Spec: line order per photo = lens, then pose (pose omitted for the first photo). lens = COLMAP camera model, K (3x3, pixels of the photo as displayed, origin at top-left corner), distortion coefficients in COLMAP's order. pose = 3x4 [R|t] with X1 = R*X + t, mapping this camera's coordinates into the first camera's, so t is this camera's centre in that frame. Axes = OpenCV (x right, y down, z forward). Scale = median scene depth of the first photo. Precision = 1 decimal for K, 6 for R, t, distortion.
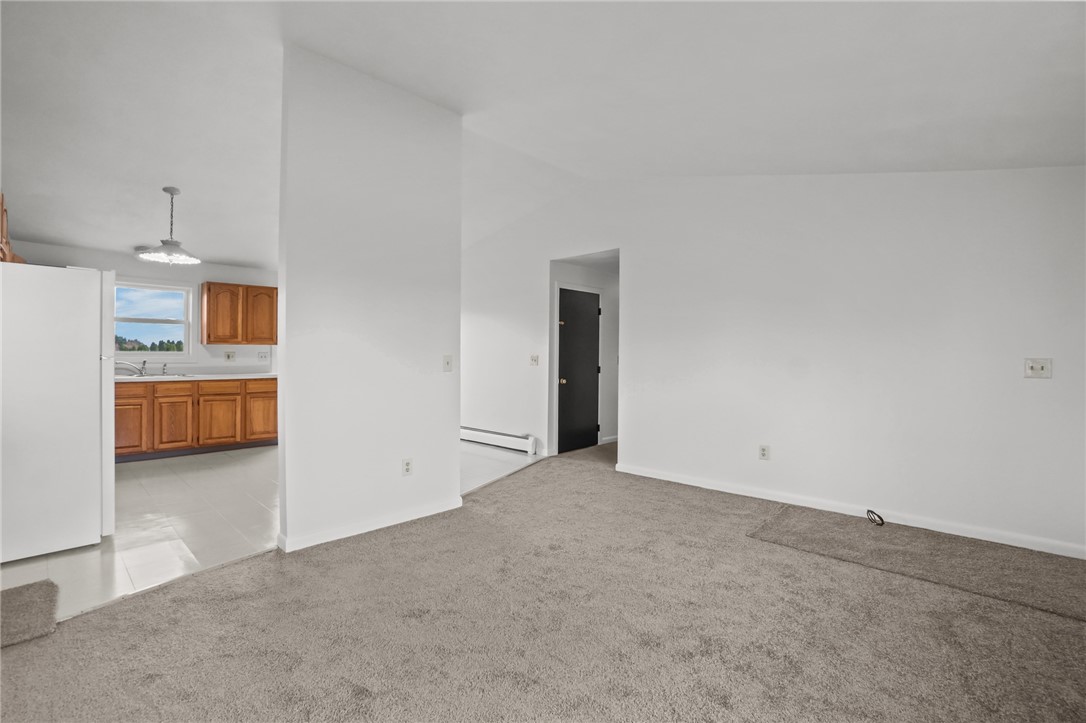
lens RADIAL K [[485.3, 0, 536.7], [0, 485.3, 352.9], [0, 0, 1]] dist [-0.058031, 0.022827]
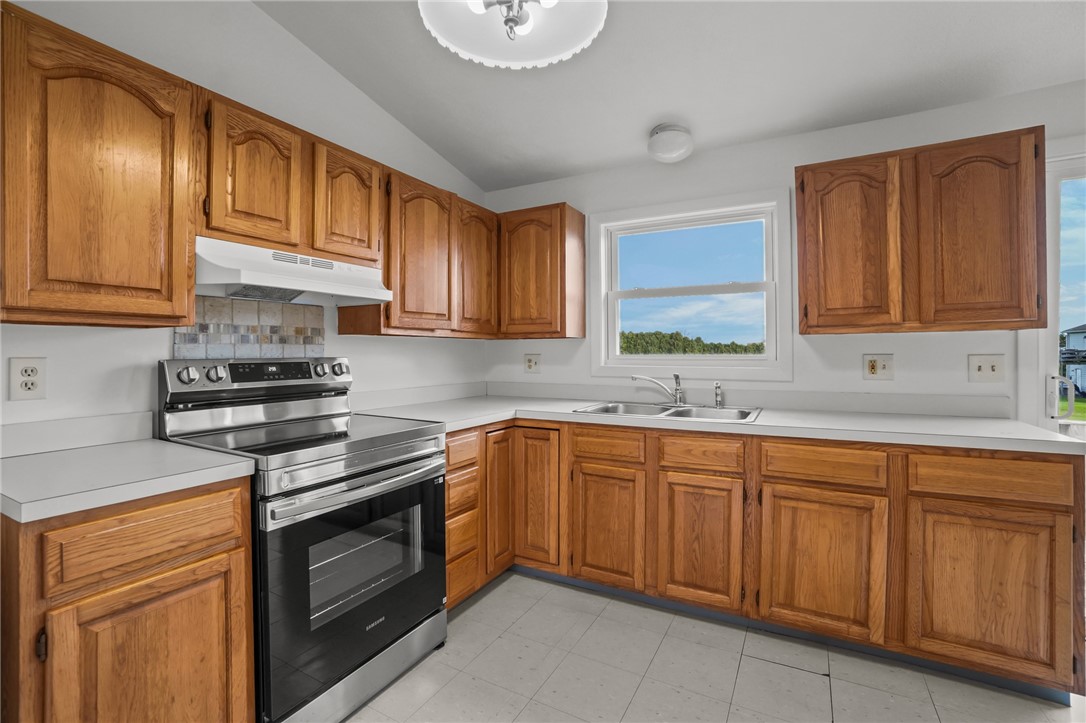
lens RADIAL K [[485.3, 0, 536.7], [0, 485.3, 352.9], [0, 0, 1]] dist [-0.058031, 0.022827]
pose [[0.245631, -0.004526, -0.969353, -0.377640], [0.009244, 0.999955, -0.002327, -0.004443], [0.969319, -0.008390, 0.245662, 0.697103]]
